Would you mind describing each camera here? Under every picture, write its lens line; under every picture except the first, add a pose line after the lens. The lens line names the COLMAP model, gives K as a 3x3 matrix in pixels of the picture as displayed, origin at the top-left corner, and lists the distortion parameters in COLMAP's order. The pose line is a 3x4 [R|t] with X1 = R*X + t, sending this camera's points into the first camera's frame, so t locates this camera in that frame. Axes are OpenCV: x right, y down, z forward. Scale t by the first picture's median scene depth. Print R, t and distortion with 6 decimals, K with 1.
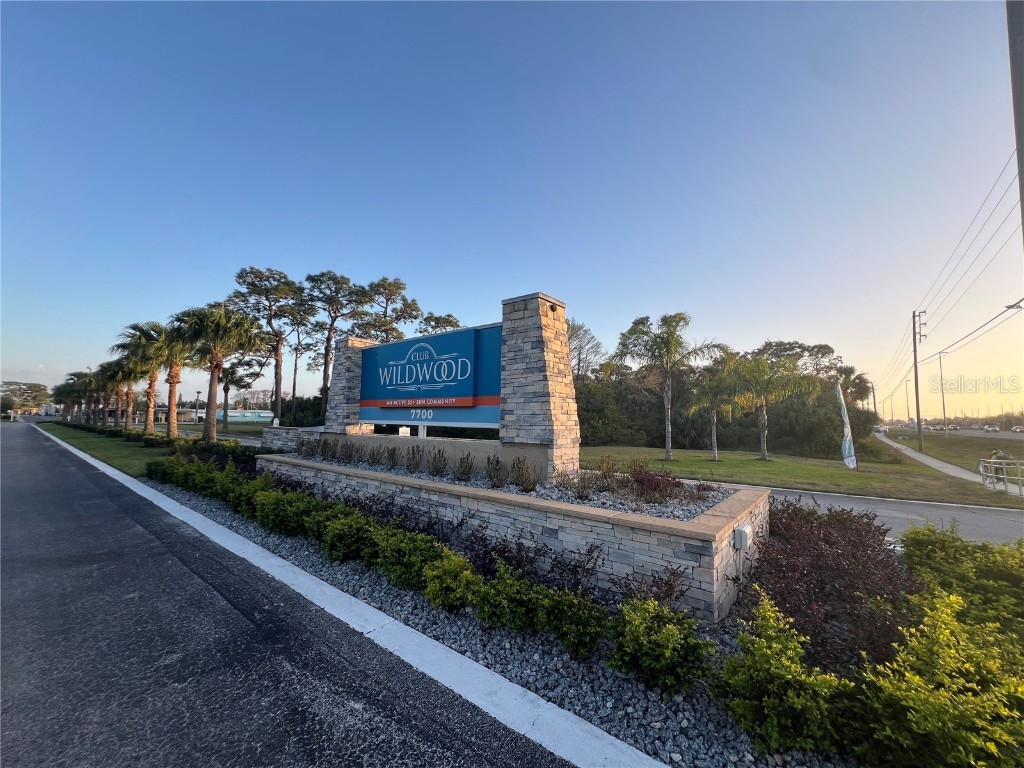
lens RADIAL K [[405.3, 0, 512.0], [0, 405.3, 384.0], [0, 0, 1]] dist [-0.000432, 0.000233]
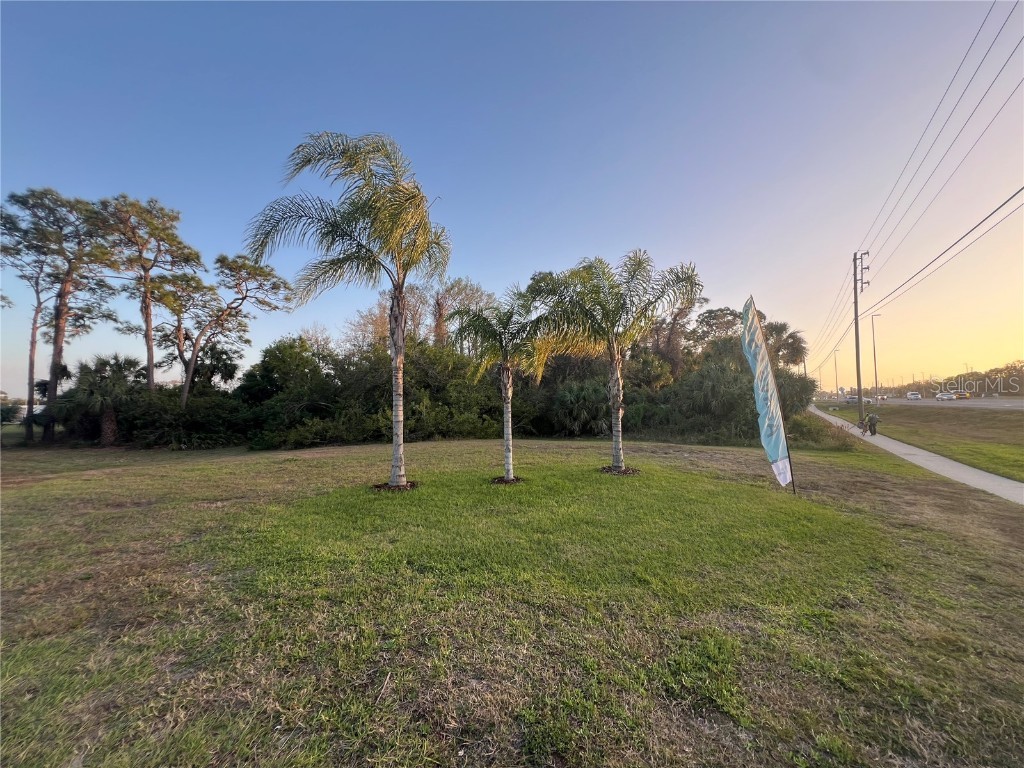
lens RADIAL K [[405.3, 0, 512.0], [0, 405.3, 384.0], [0, 0, 1]] dist [-0.000432, 0.000233]
pose [[0.993900, -0.030475, 0.105993, 0.223715], [0.026138, 0.998773, 0.042070, 0.029576], [-0.107145, -0.039043, 0.993477, 0.266239]]
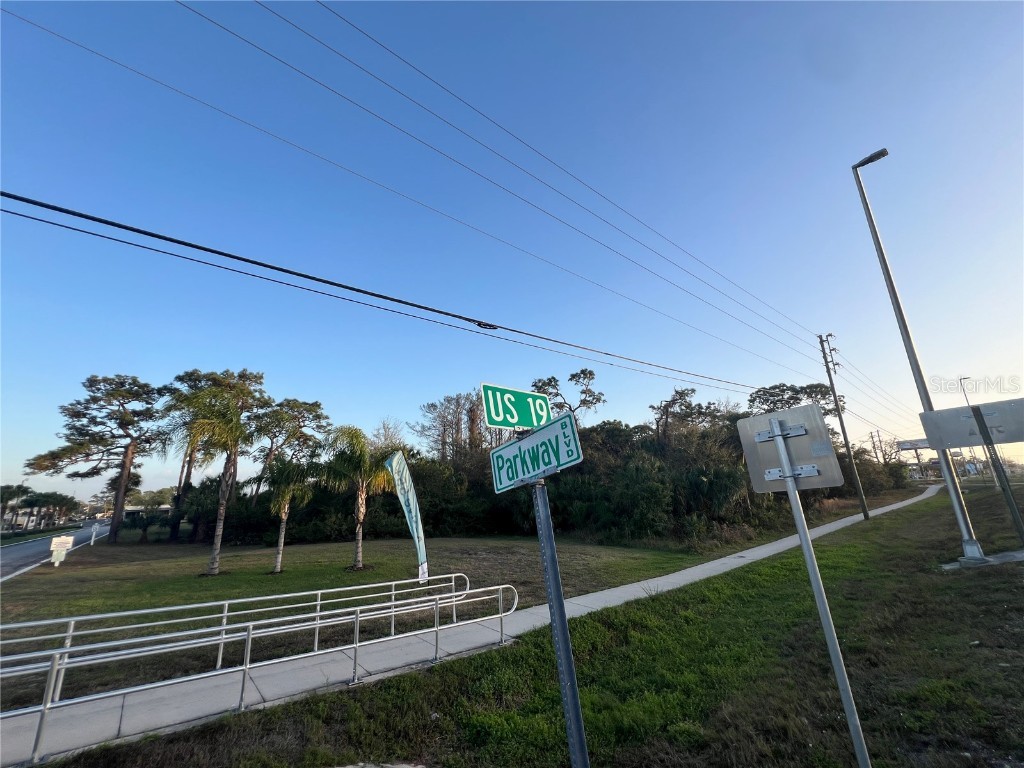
lens RADIAL K [[405.3, 0, 512.0], [0, 405.3, 384.0], [0, 0, 1]] dist [-0.000432, 0.000233]
pose [[0.981218, -0.107858, -0.159933, 0.526953], [0.078304, 0.980403, -0.180774, 0.008727], [0.176297, 0.164855, 0.970434, 0.146844]]
